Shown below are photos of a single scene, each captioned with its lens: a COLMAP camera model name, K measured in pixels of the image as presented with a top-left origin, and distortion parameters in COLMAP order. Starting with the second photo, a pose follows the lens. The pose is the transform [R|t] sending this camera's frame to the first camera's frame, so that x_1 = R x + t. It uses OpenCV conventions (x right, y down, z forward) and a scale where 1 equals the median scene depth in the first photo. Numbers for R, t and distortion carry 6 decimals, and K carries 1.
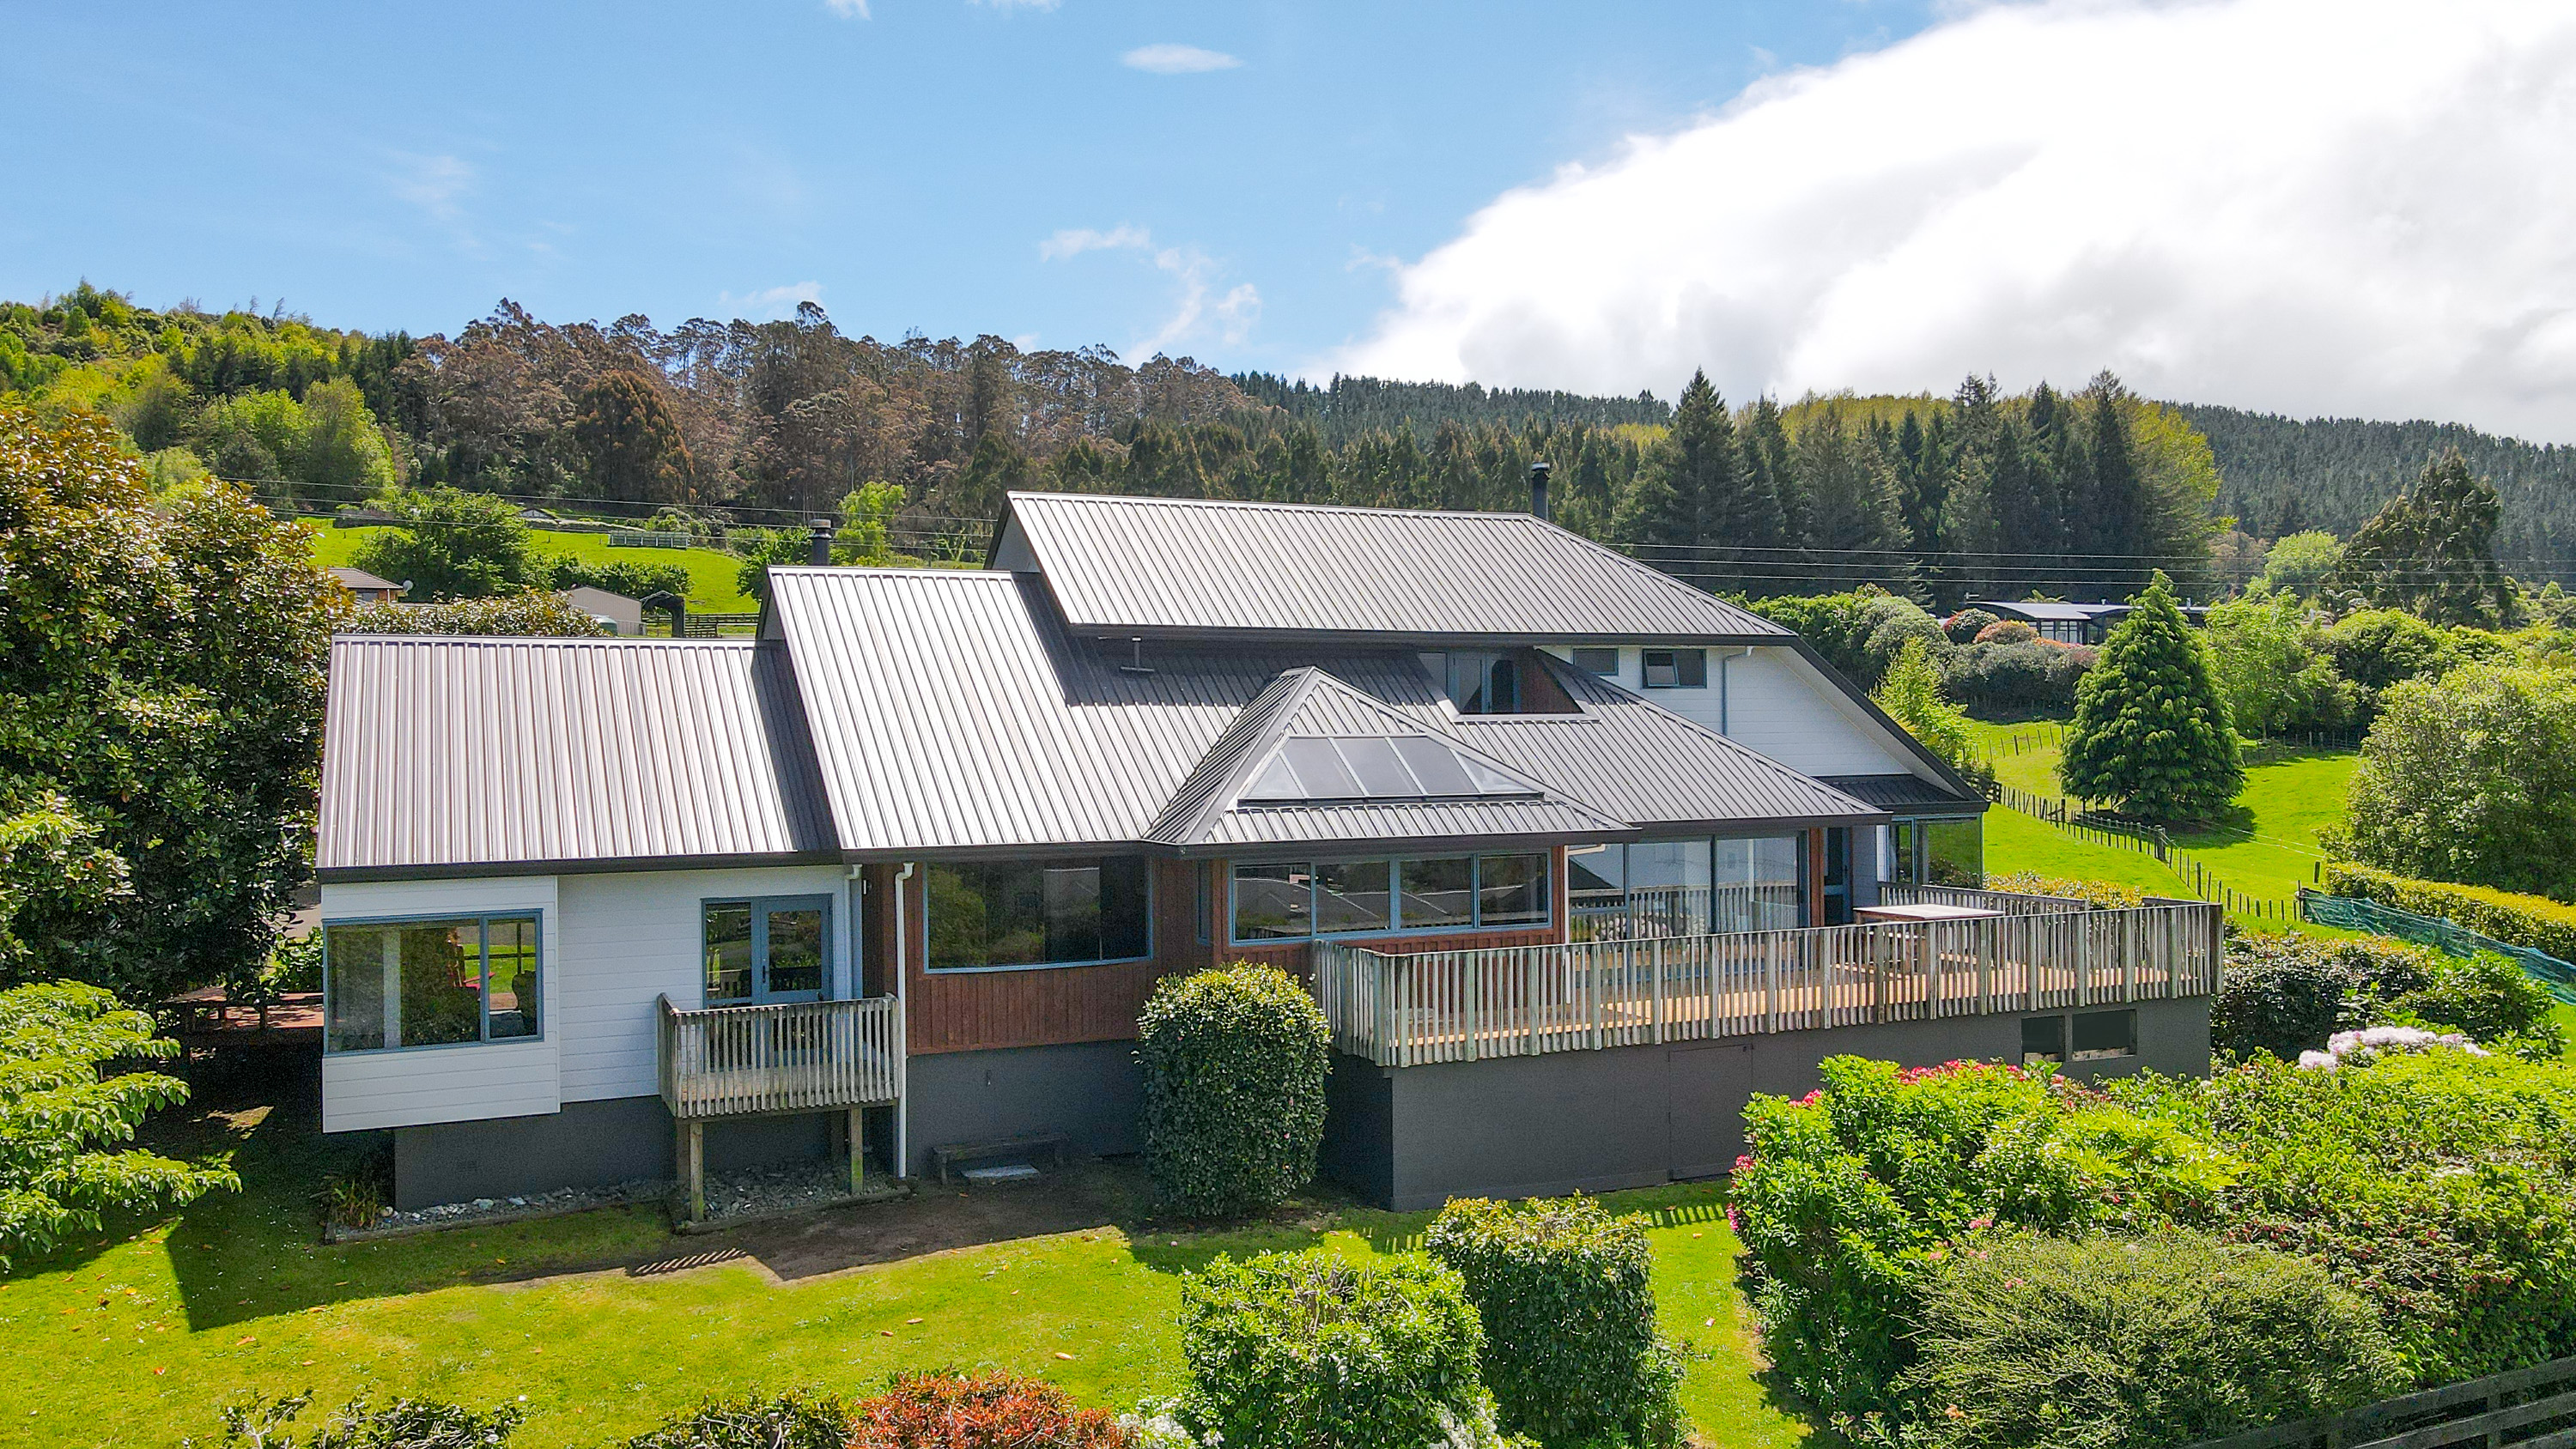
lens RADIAL K [[1844.5, 0, 1288.0], [0, 1844.5, 724.5], [0, 0, 1]] dist [0.004860, 0.005998]
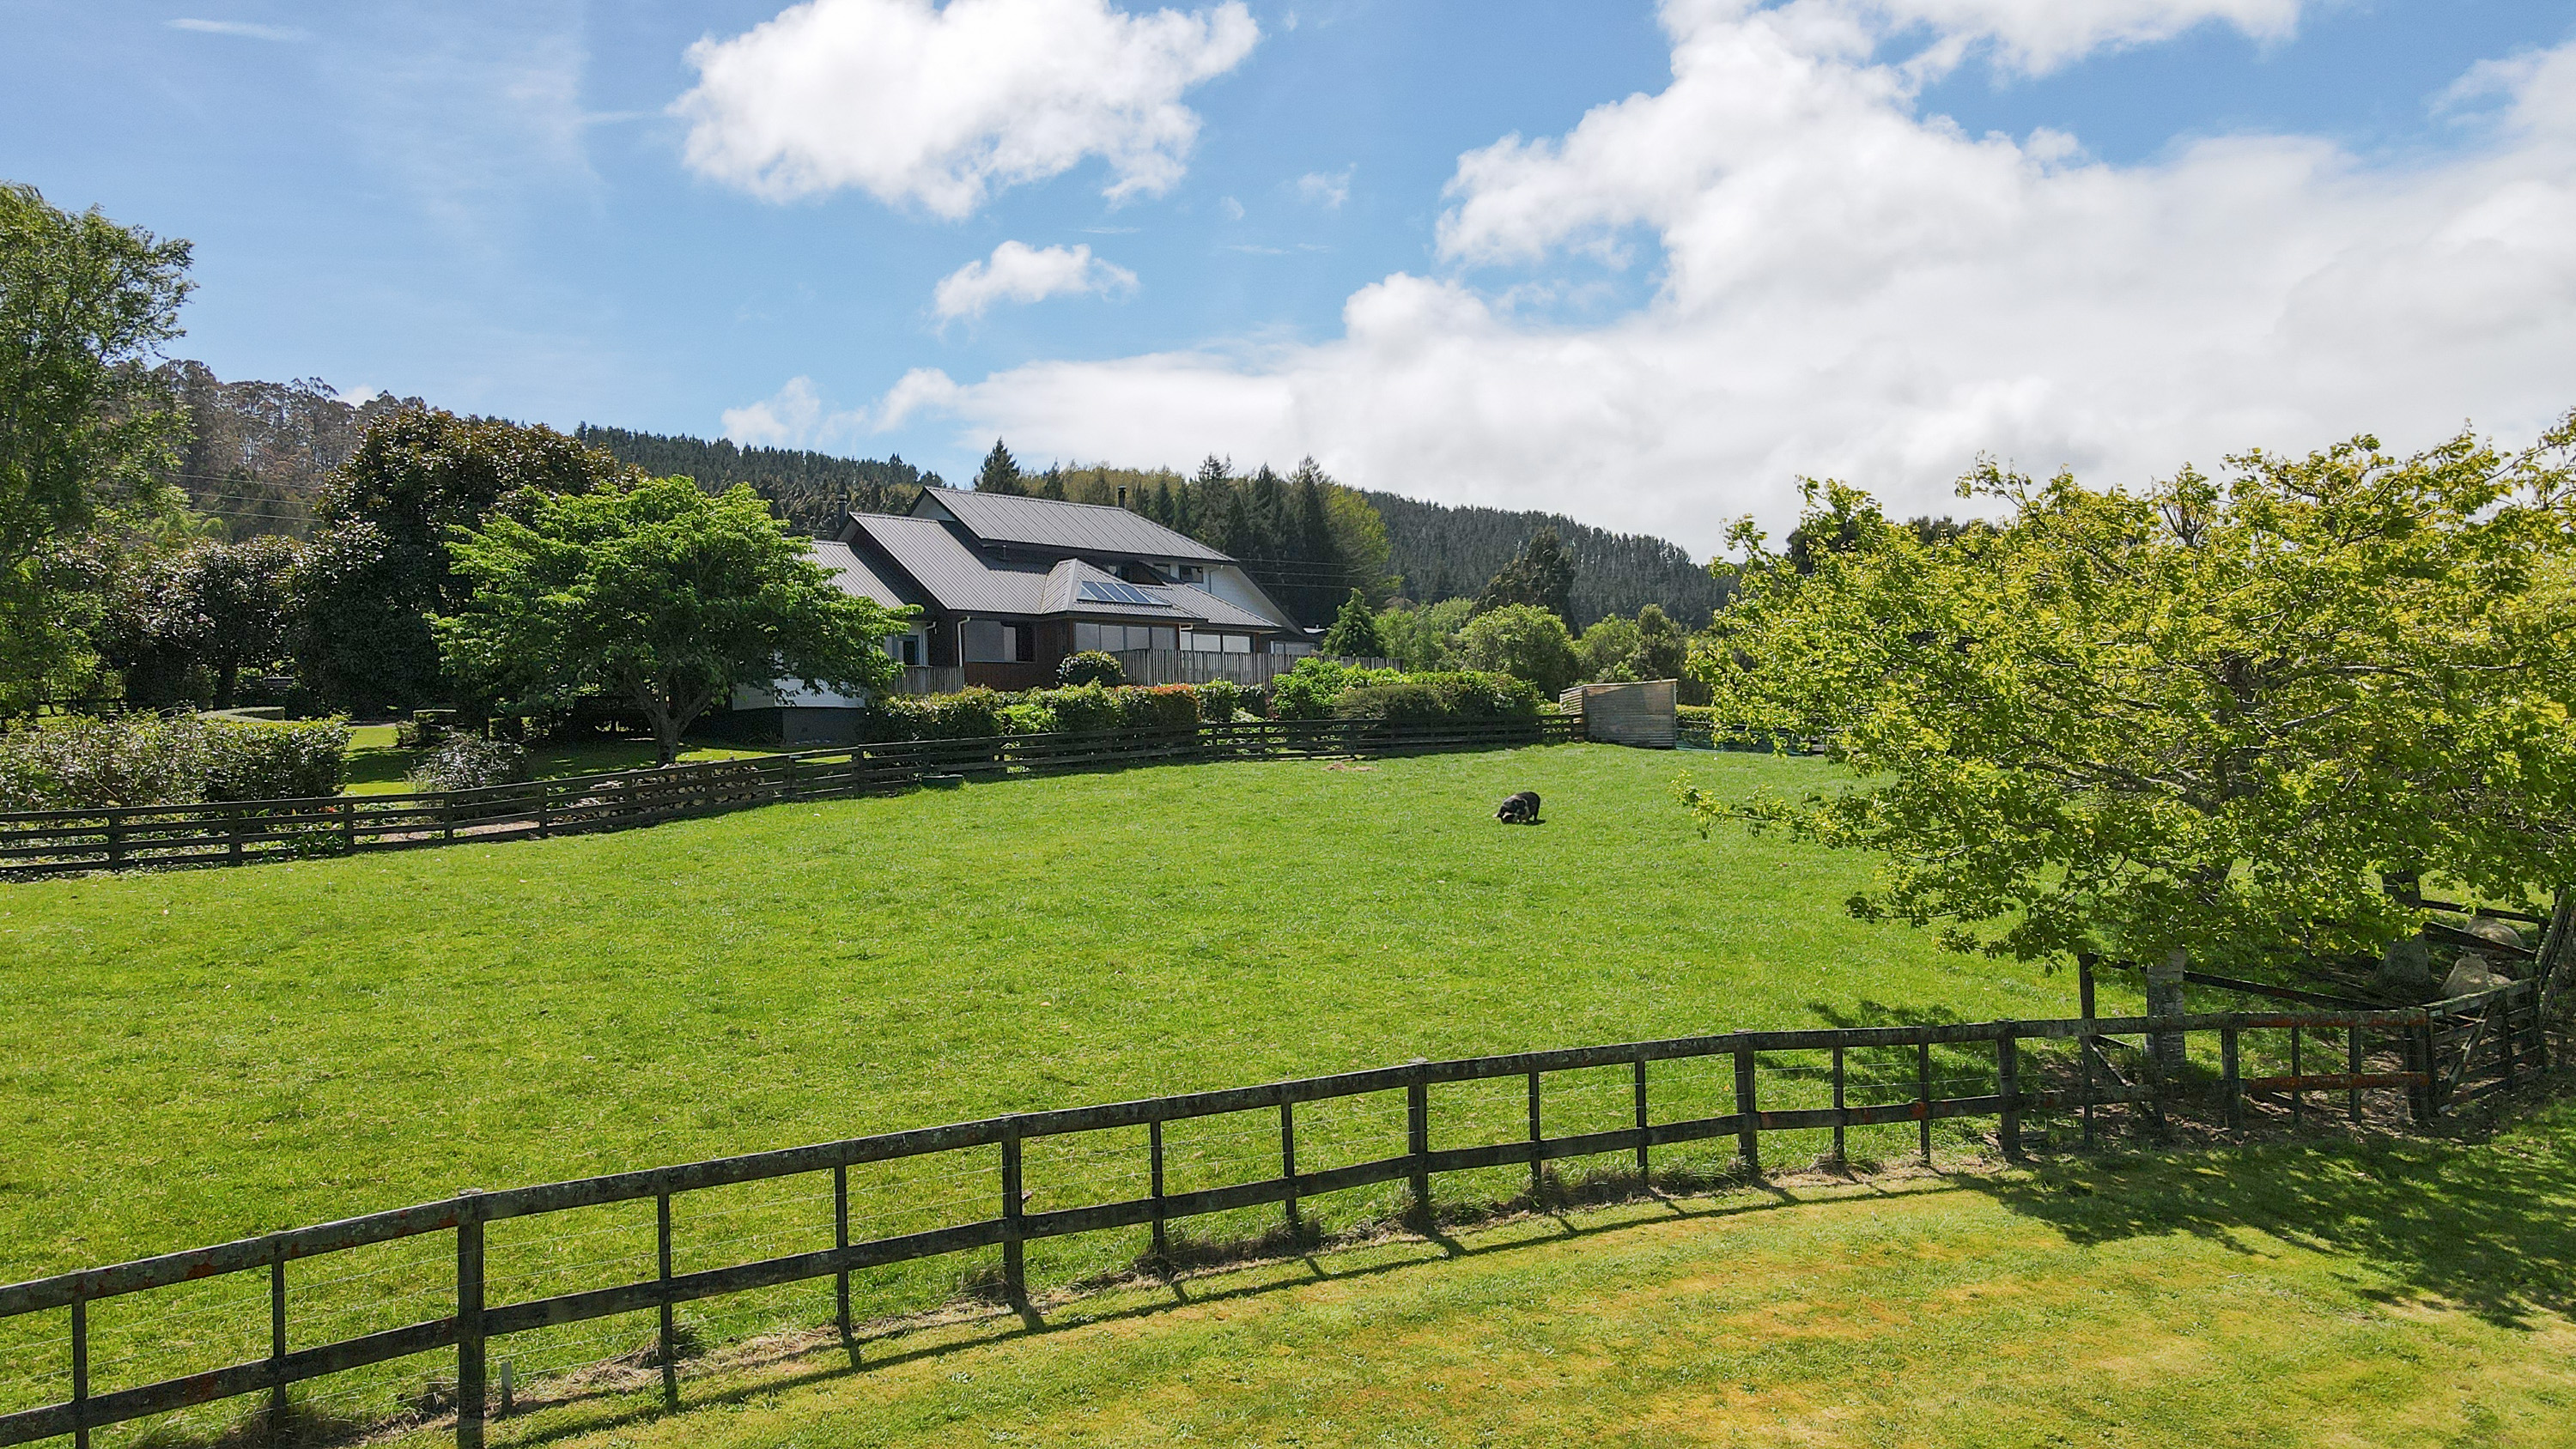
lens RADIAL K [[1844.5, 0, 1288.0], [0, 1844.5, 724.5], [0, 0, 1]] dist [0.004860, 0.005998]
pose [[0.917049, -0.010259, 0.398643, -0.078050], [0.024197, 0.999259, -0.029947, 0.030038], [-0.398040, 0.037109, 0.916617, -0.151748]]
